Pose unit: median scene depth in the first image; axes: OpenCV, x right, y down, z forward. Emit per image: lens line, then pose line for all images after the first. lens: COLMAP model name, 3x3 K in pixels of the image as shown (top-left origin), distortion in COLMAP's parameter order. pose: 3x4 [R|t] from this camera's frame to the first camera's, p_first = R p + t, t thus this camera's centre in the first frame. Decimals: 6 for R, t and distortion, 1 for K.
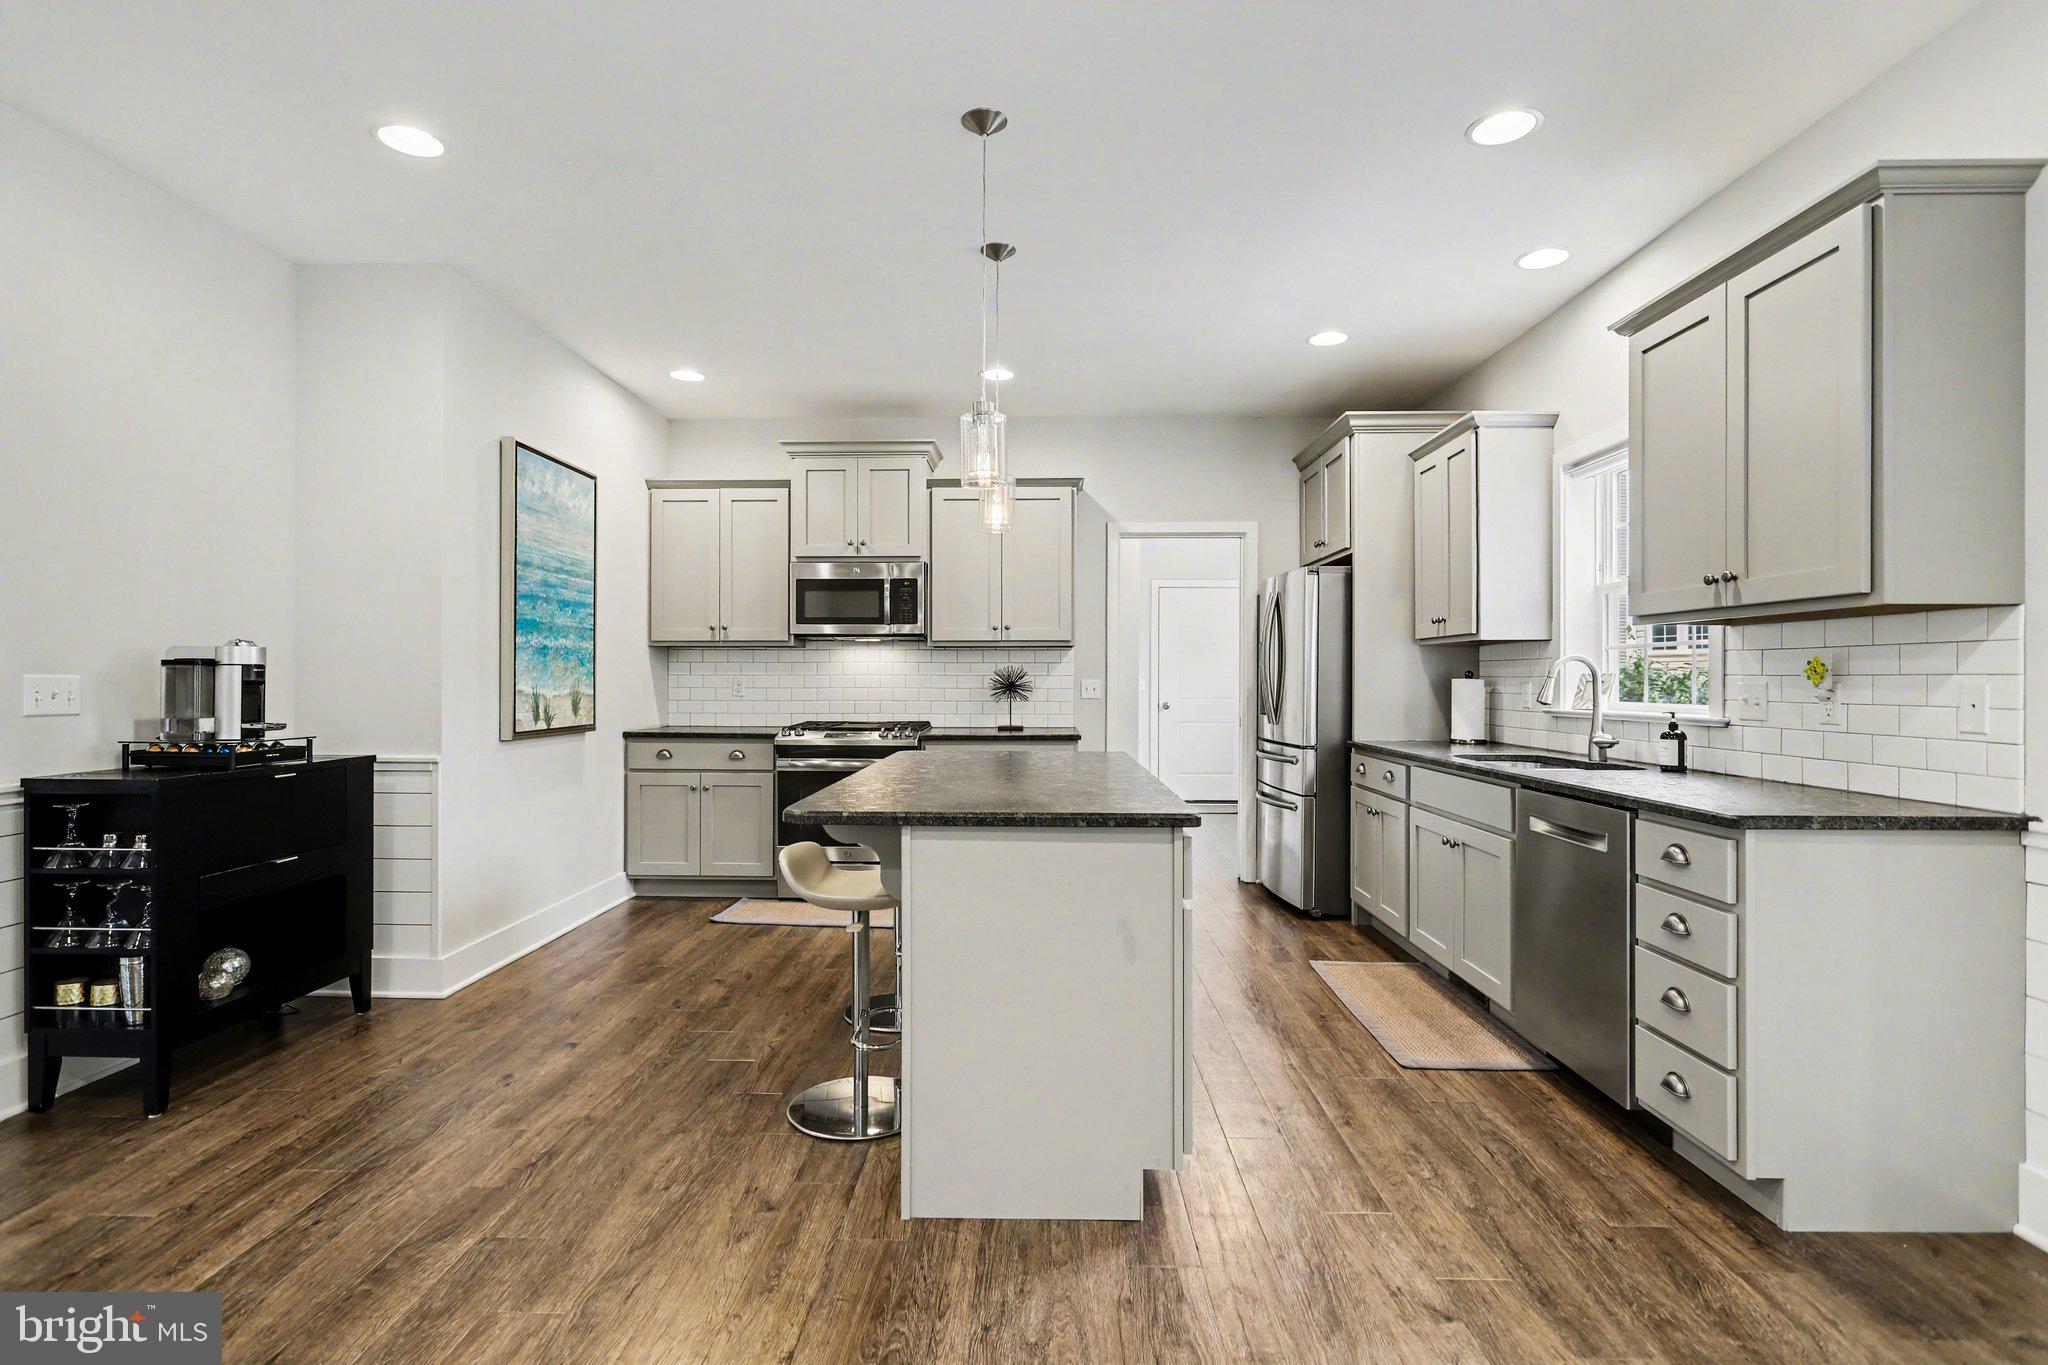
lens RADIAL K [[976.7, 0, 1015.7], [0, 976.7, 680.4], [0, 0, 1]] dist [-0.002319, -0.000020]
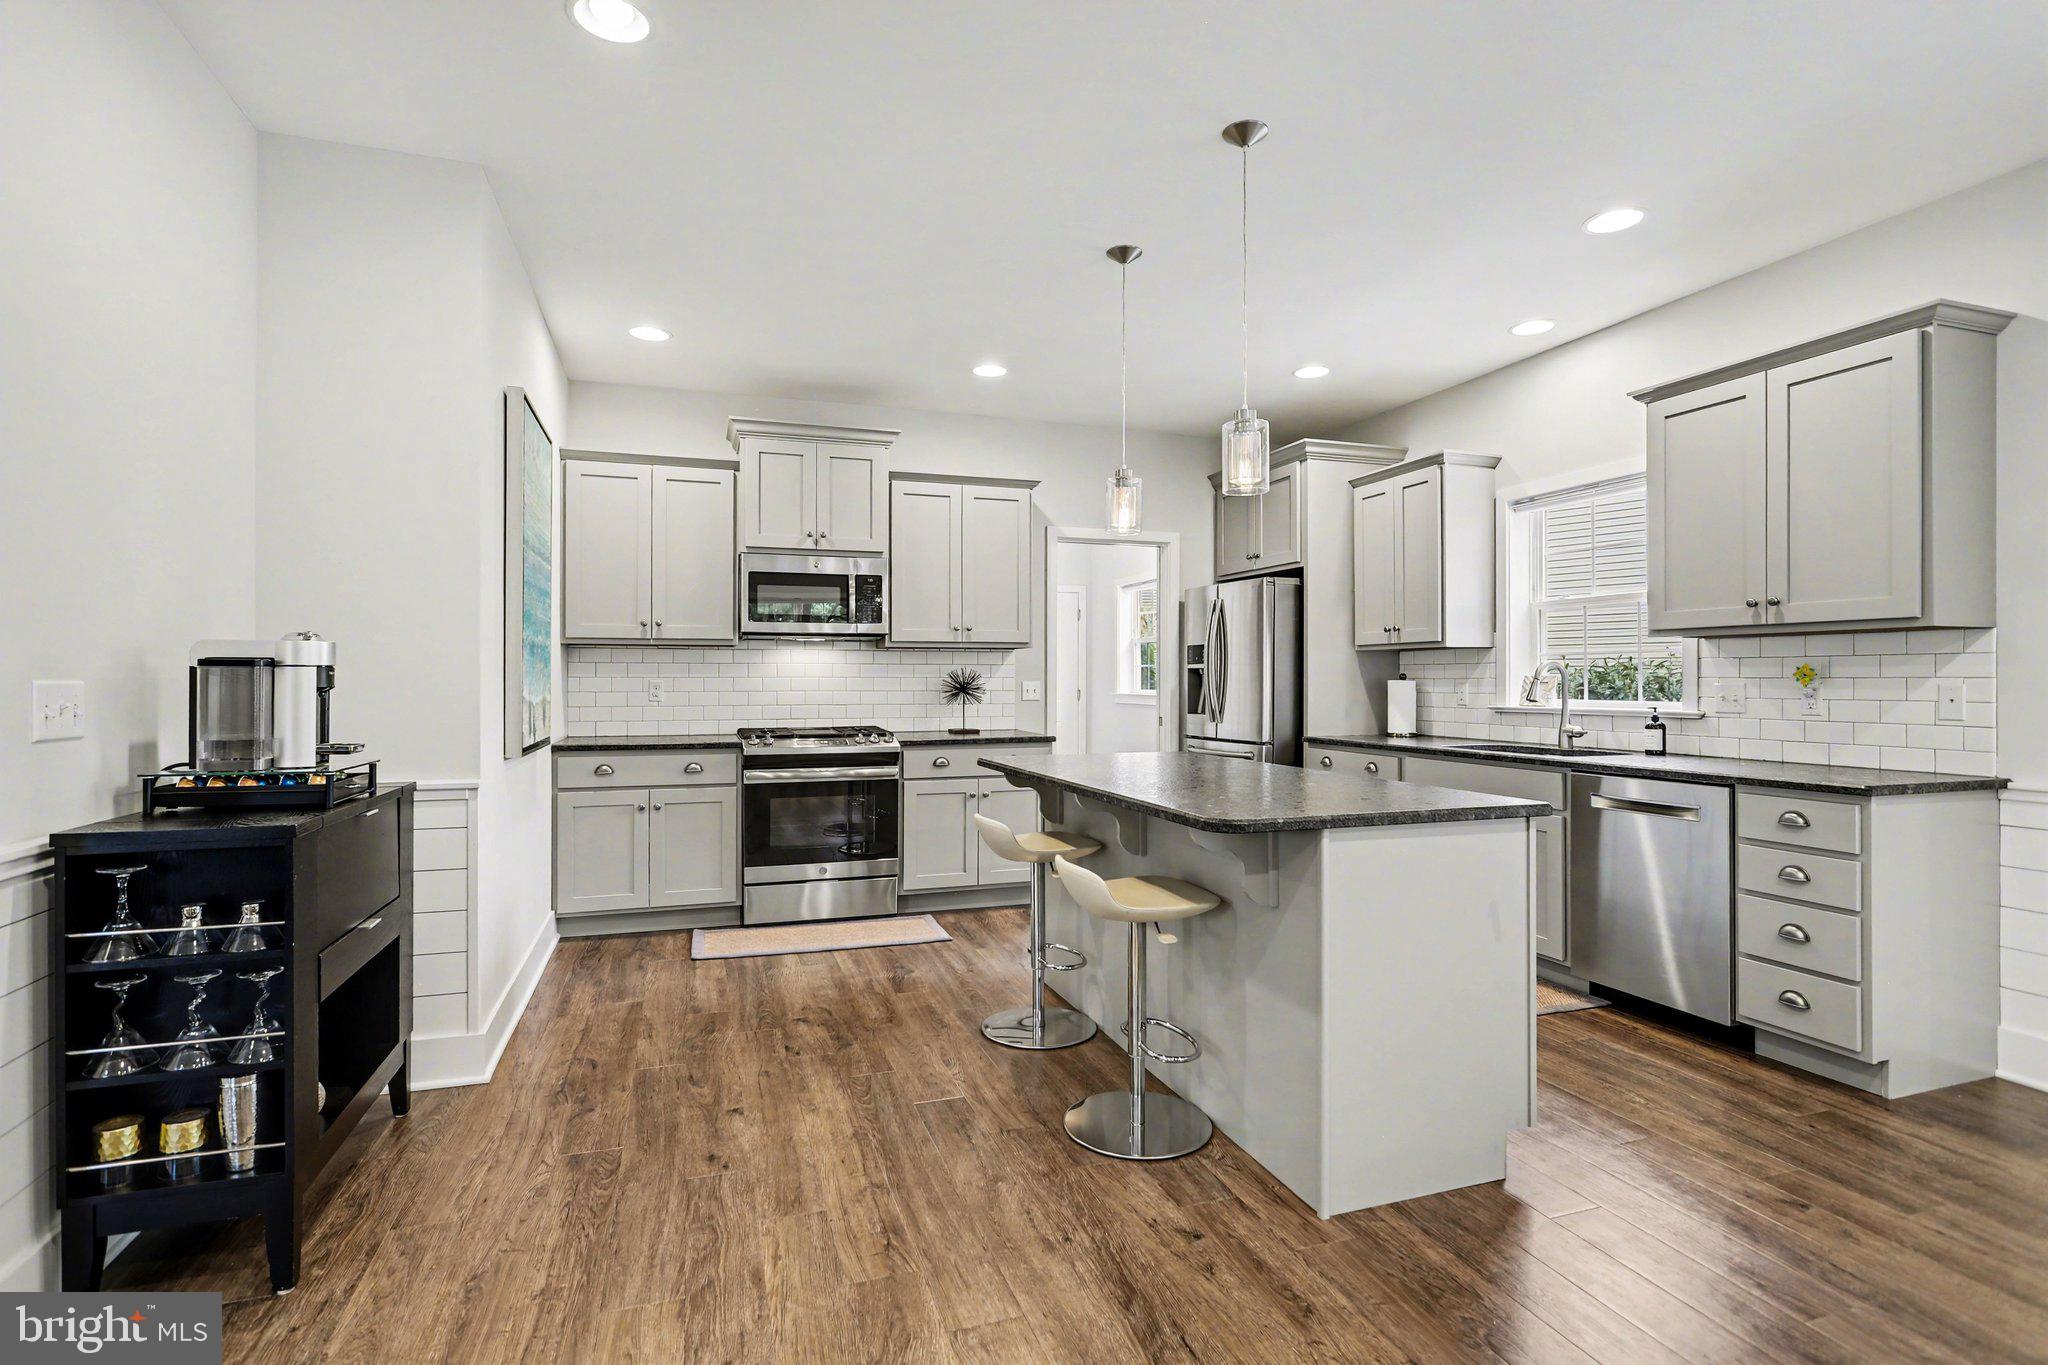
lens RADIAL K [[976.7, 0, 1015.5], [0, 976.7, 682.2], [0, 0, 1]] dist [-0.002319, -0.000020]
pose [[0.938432, -0.002625, 0.345454, -0.453536], [0.002191, 0.999996, 0.001649, -0.003042], [-0.345457, -0.000790, 0.938434, 0.098496]]
